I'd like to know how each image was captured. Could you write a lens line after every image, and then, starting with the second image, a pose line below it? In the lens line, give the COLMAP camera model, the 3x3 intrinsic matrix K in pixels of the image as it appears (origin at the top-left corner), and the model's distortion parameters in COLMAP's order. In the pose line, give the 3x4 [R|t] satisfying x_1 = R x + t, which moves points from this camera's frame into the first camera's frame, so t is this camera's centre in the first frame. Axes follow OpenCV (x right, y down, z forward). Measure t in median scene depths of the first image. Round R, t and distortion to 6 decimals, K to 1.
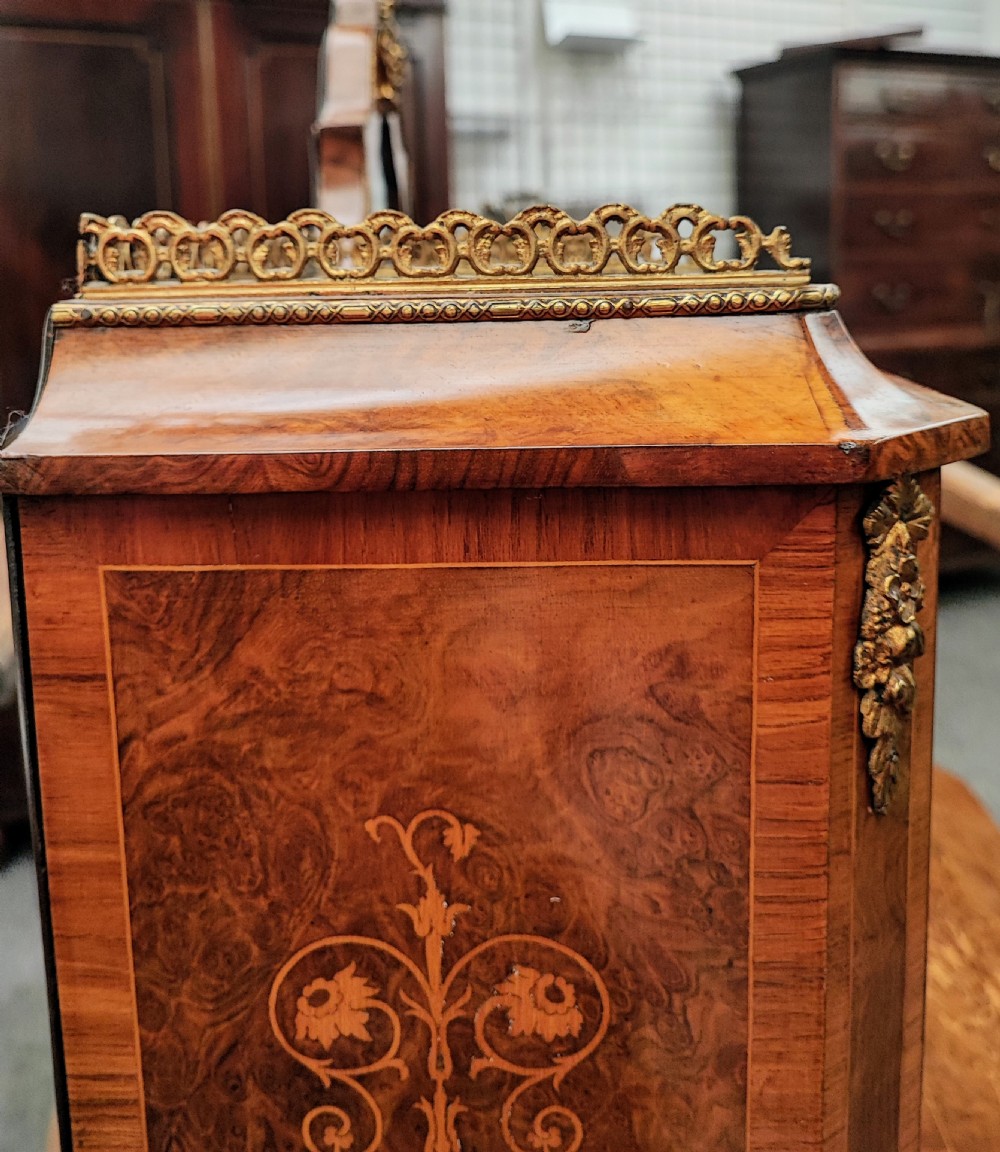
lens RADIAL K [[1122.6, 0, 524.9], [0, 1122.6, 385.5], [0, 0, 1]] dist [-0.017367, 0.000000]
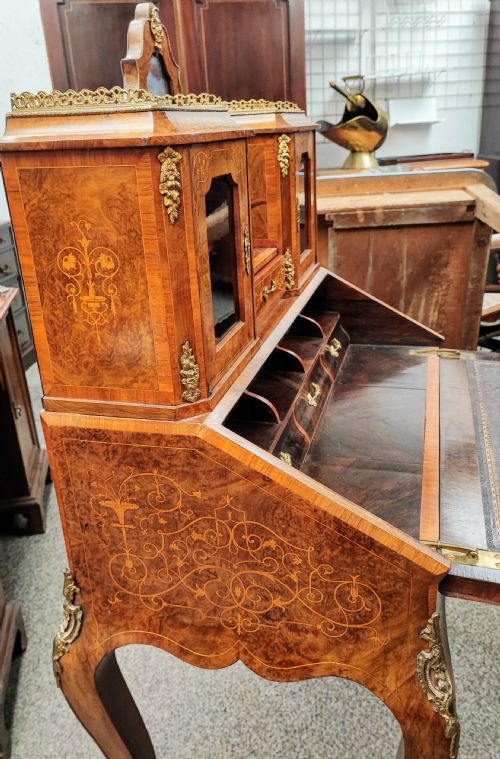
lens RADIAL K [[625.3, 0, 268.9], [0, 625.3, 355.5], [0, 0, 1]] dist [0.025671, -0.031775]
pose [[0.977003, 0.055498, -0.205875, 1.295607], [-0.003026, 0.969045, 0.246866, 0.267063], [0.213203, -0.240566, 0.946928, -1.555296]]
